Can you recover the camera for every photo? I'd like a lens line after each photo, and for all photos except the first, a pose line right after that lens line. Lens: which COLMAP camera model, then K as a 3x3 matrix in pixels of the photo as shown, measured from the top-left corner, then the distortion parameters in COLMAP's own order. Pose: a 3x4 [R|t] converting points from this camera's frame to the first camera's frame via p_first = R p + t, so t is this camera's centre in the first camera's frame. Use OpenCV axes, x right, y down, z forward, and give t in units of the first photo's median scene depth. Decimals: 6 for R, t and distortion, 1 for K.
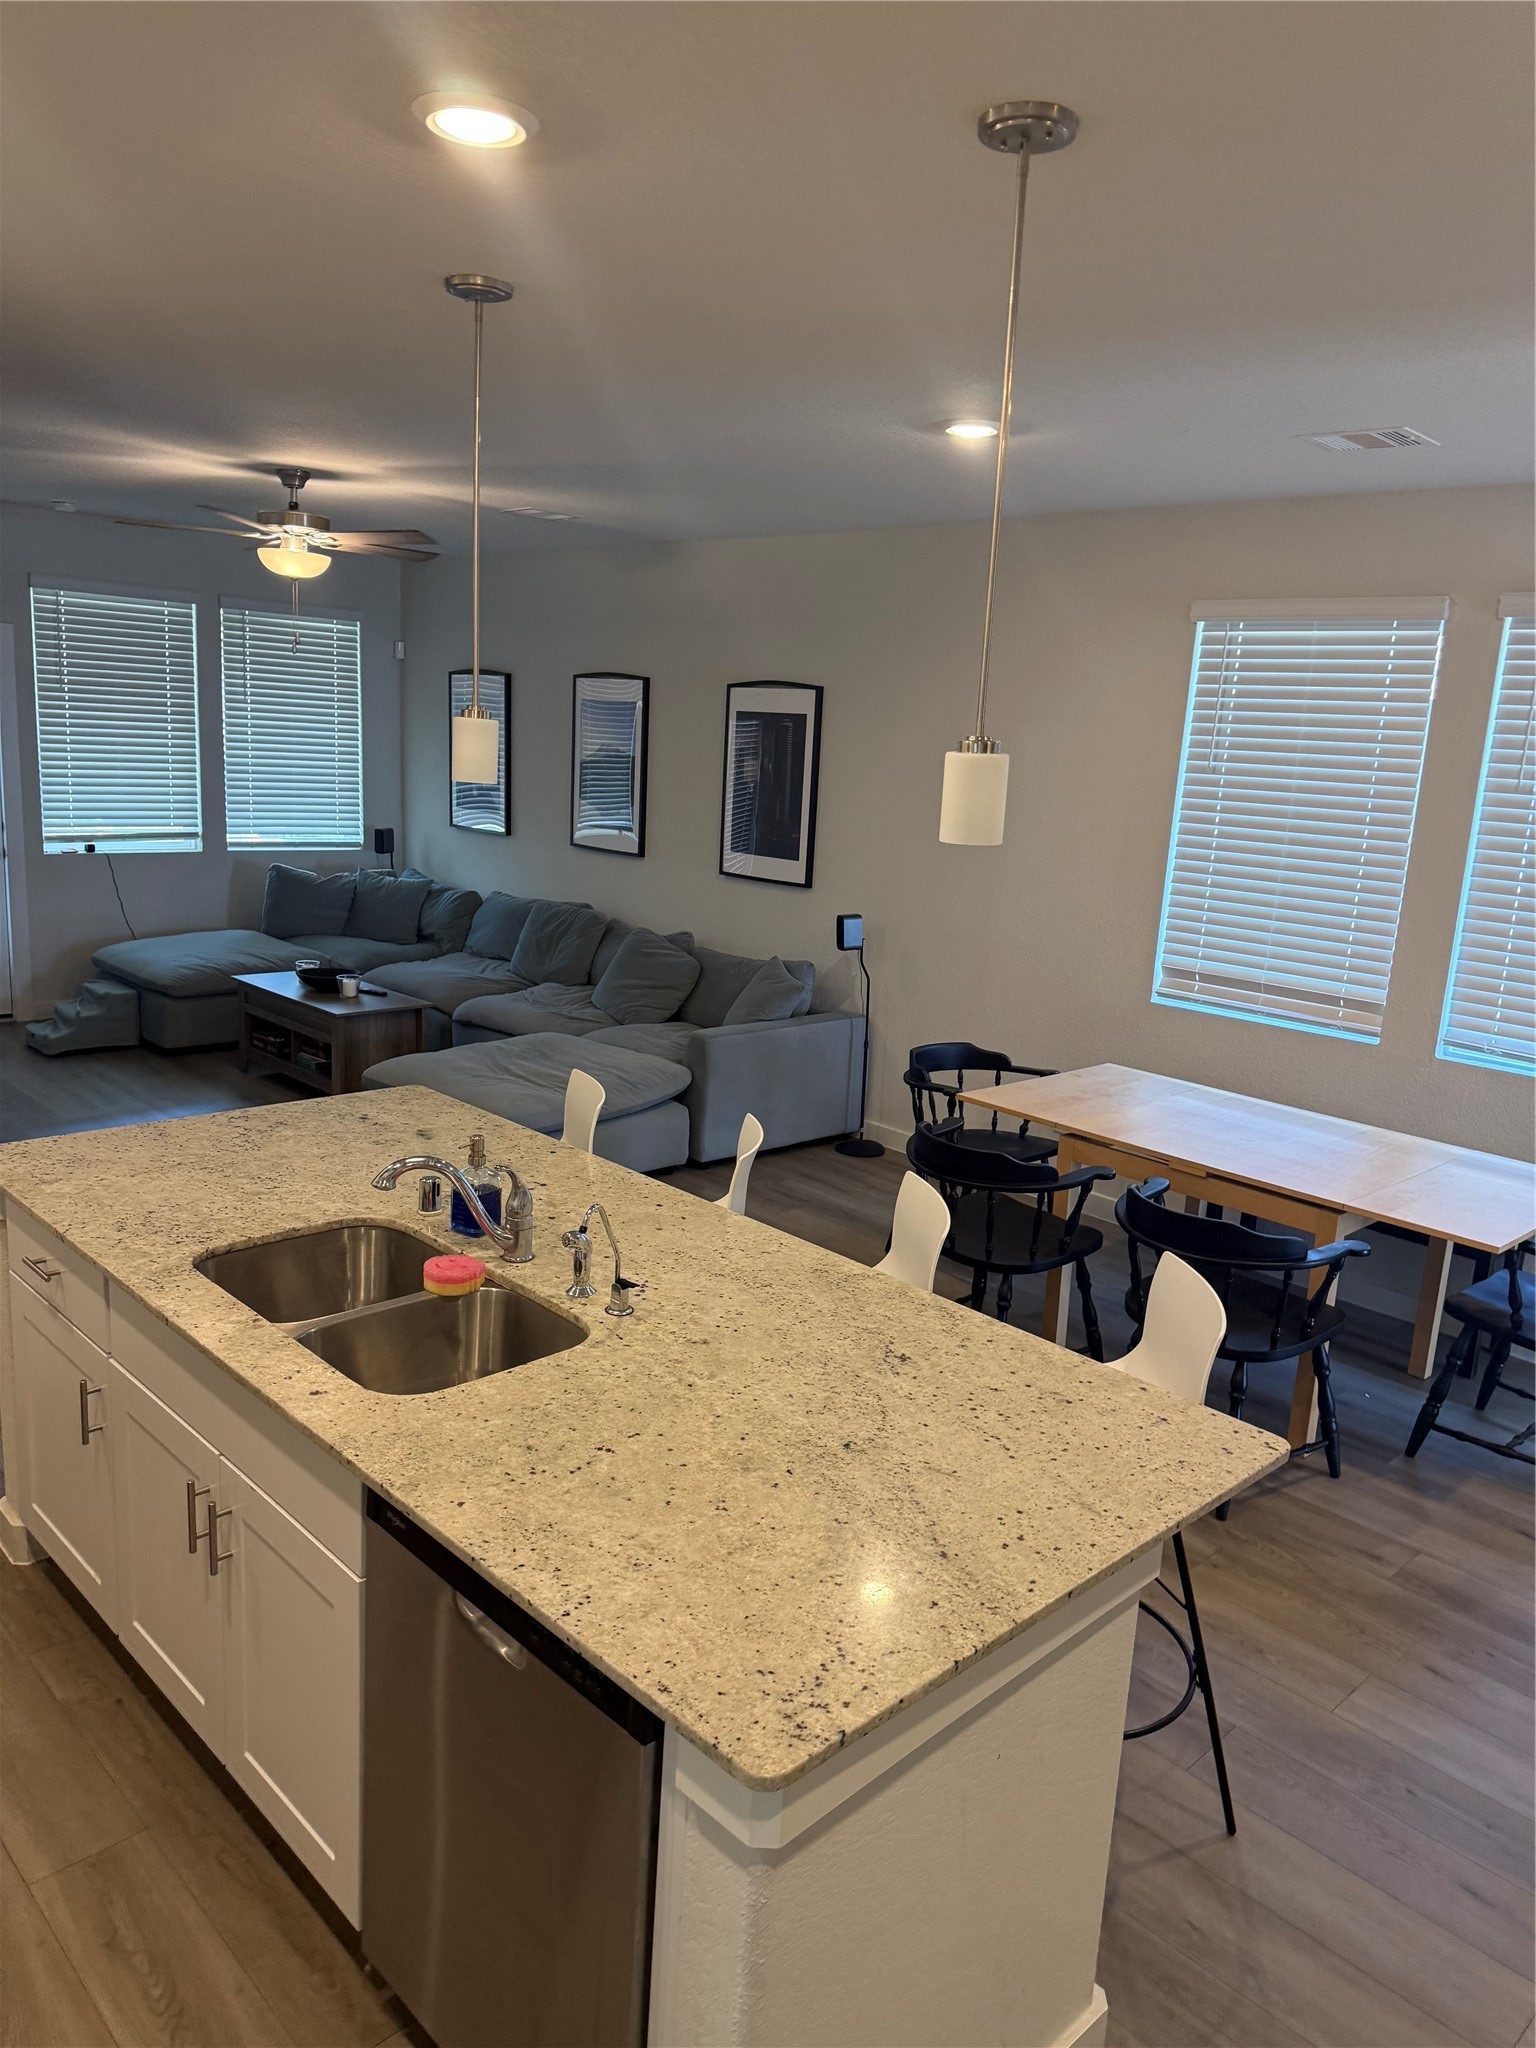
lens RADIAL K [[1440.6, 0, 767.7], [0, 1440.6, 1032.4], [0, 0, 1]] dist [0.078497, -0.106013]
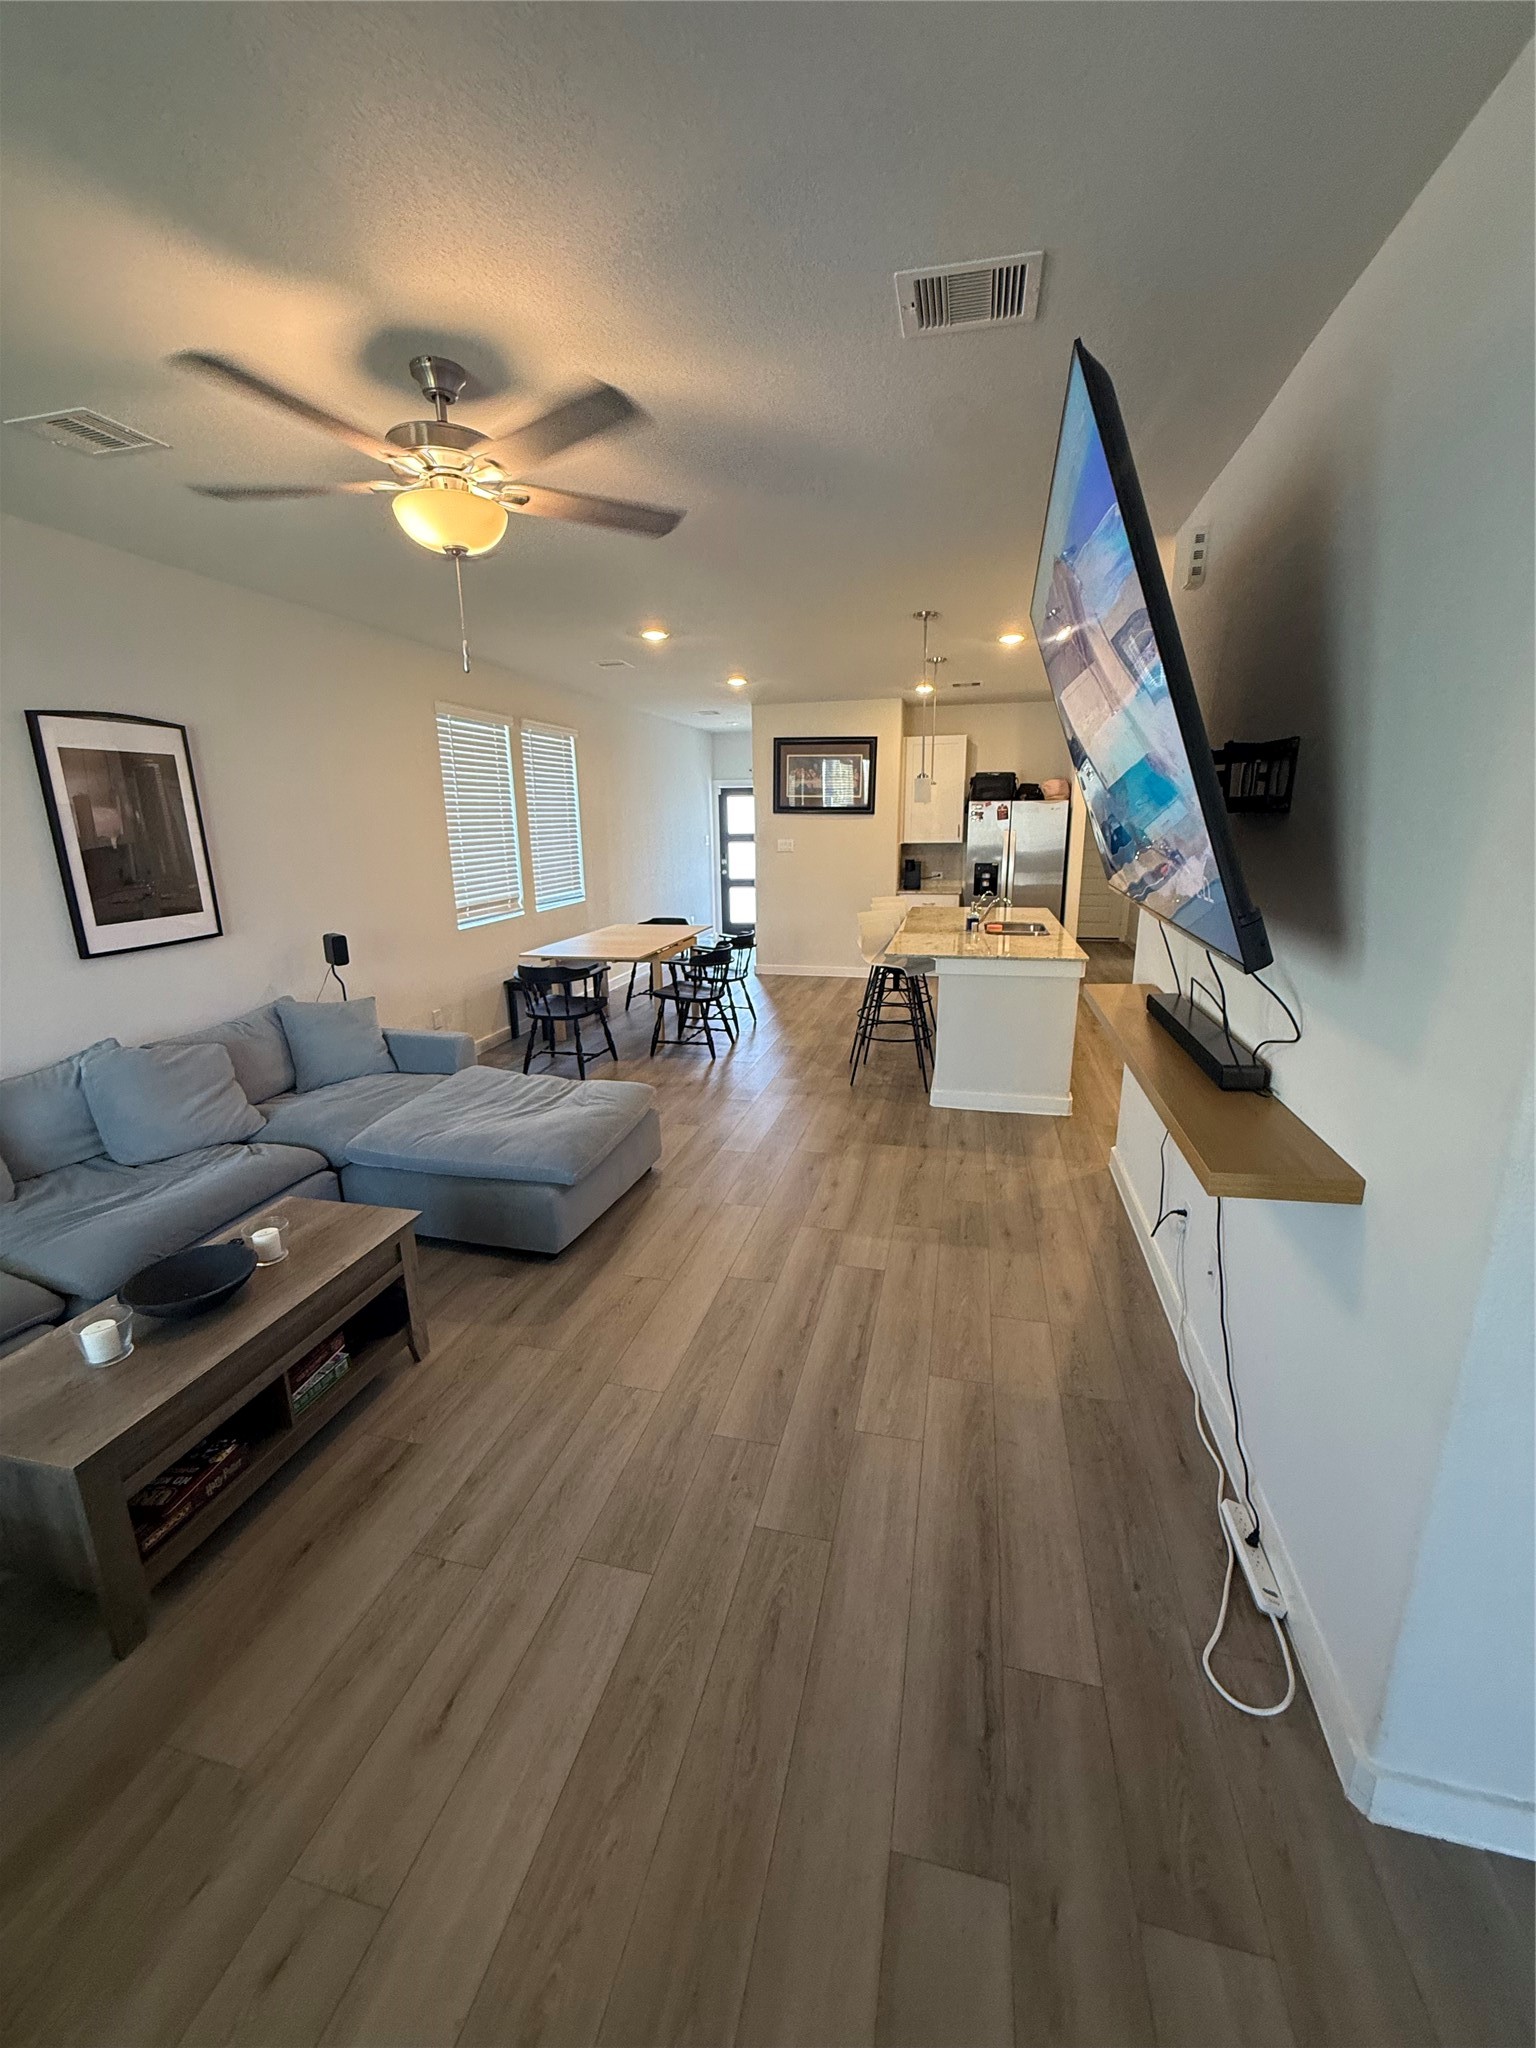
lens RADIAL K [[819.6, 0, 774.0], [0, 819.6, 1020.4], [0, 0, 1]] dist [-0.000655, 0.000056]
pose [[-0.532159, -0.257340, 0.806587, -1.201783], [0.157335, 0.906034, 0.392872, -0.392501], [-0.831897, 0.335974, -0.441666, 1.795841]]
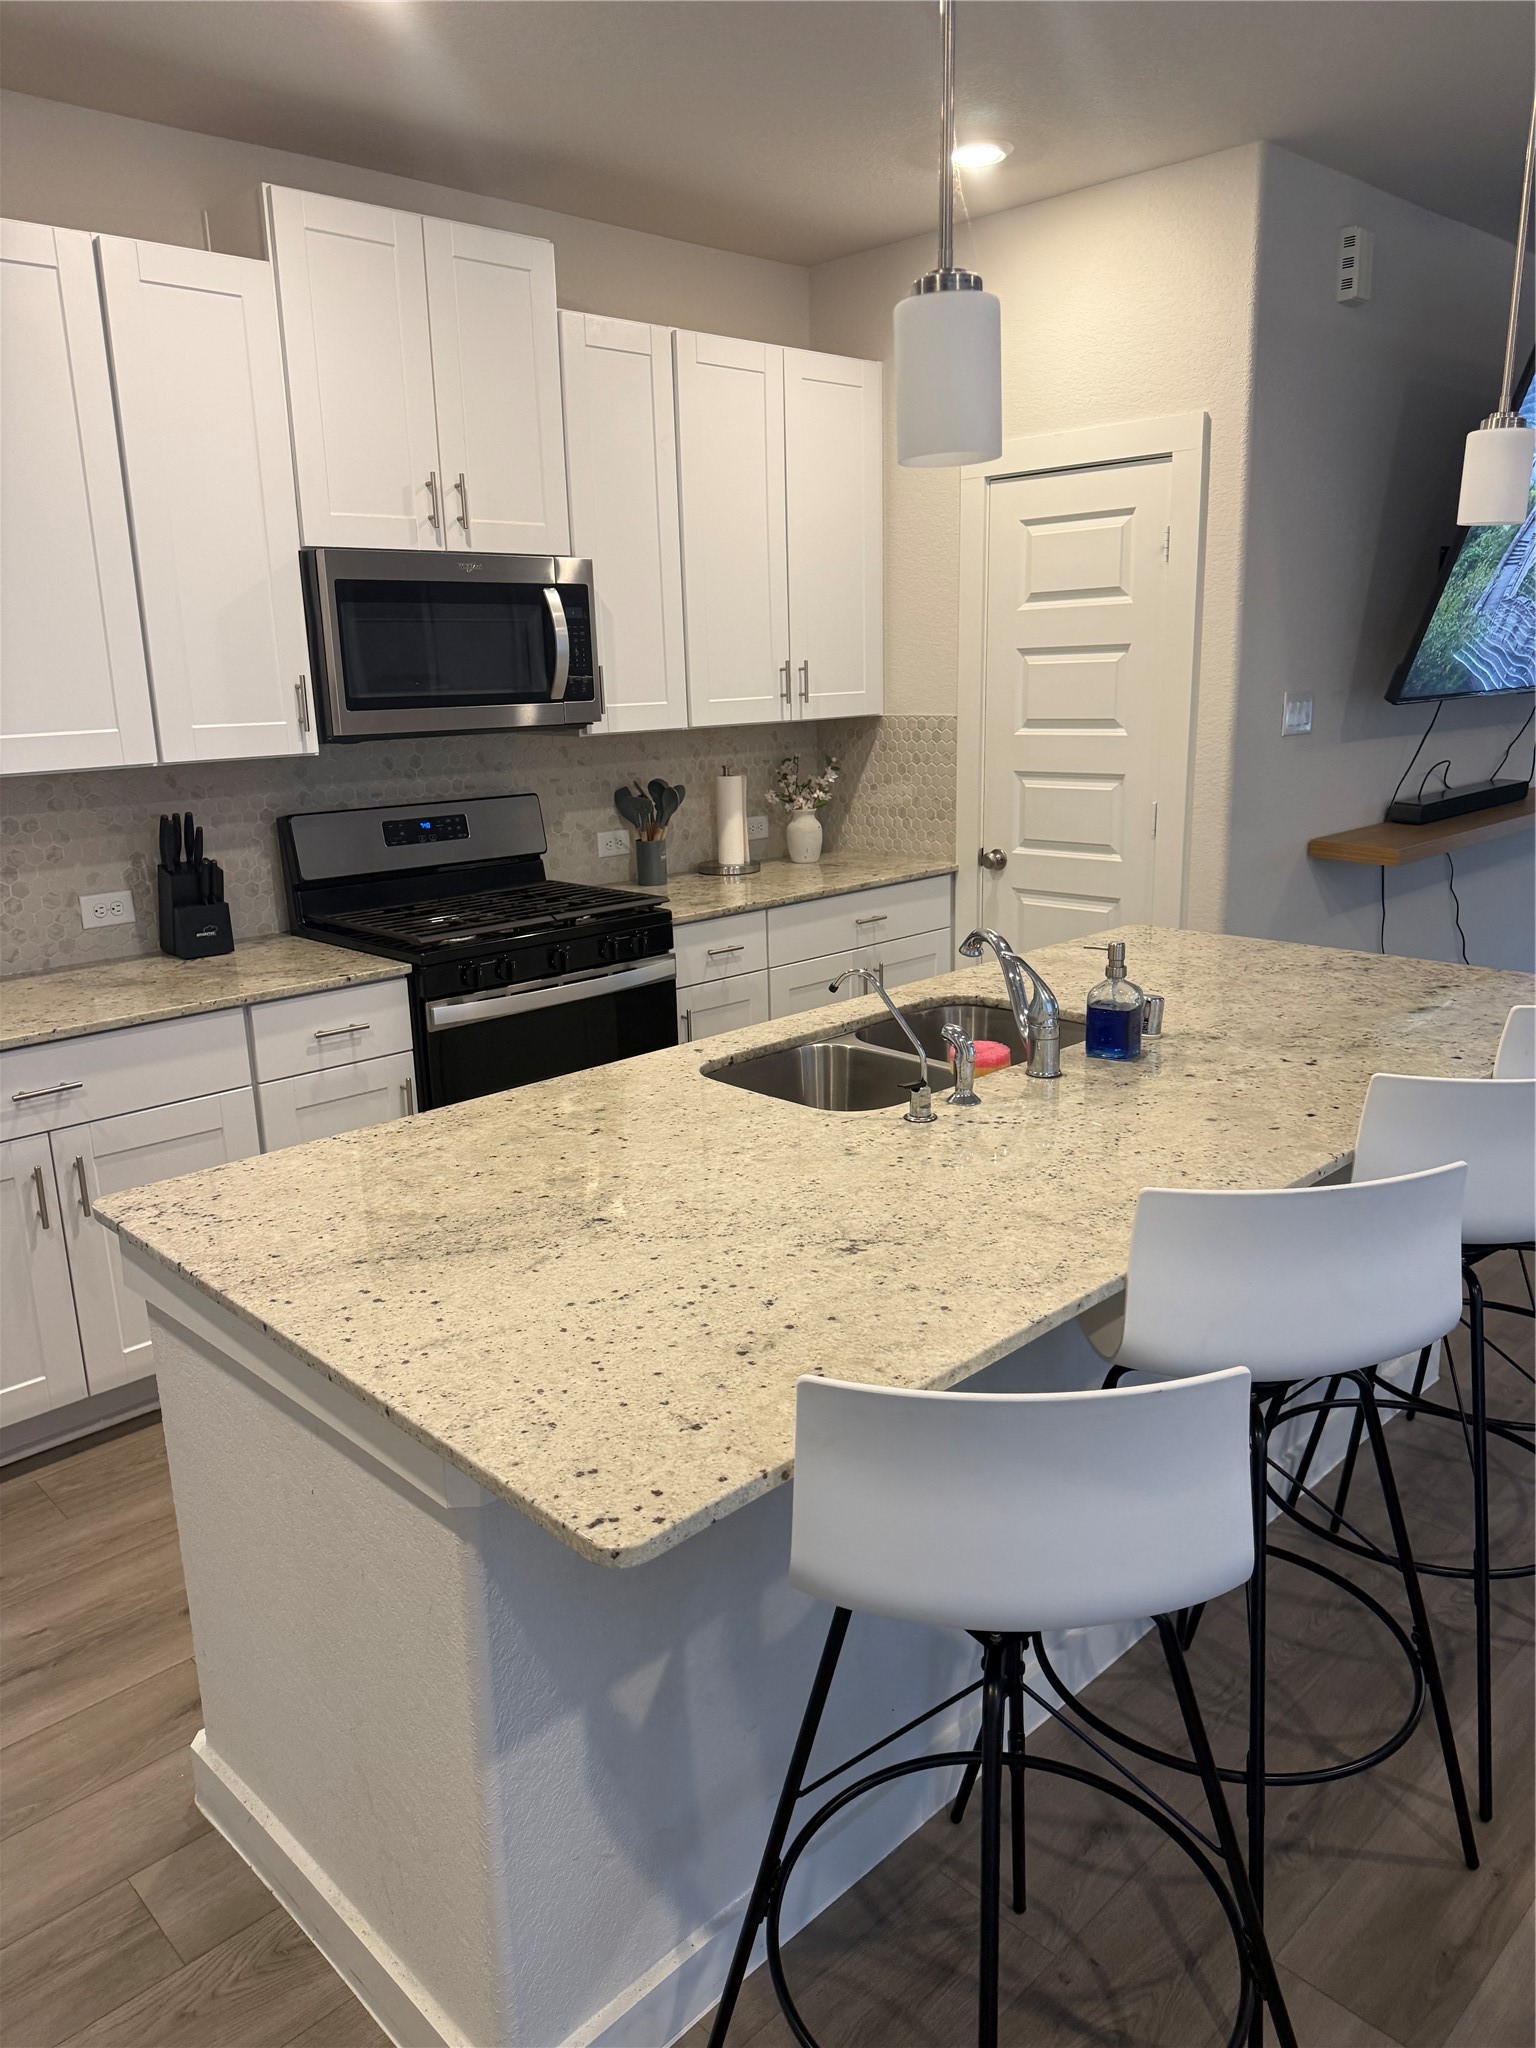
lens RADIAL K [[1440.6, 0, 779.2], [0, 1440.6, 1020.6], [0, 0, 1]] dist [0.078497, -0.106013]
pose [[0.008378, 0.191297, -0.981496, 0.473430], [-0.187850, 0.964357, 0.186353, -0.005096], [0.982162, 0.182813, 0.044015, 0.564590]]
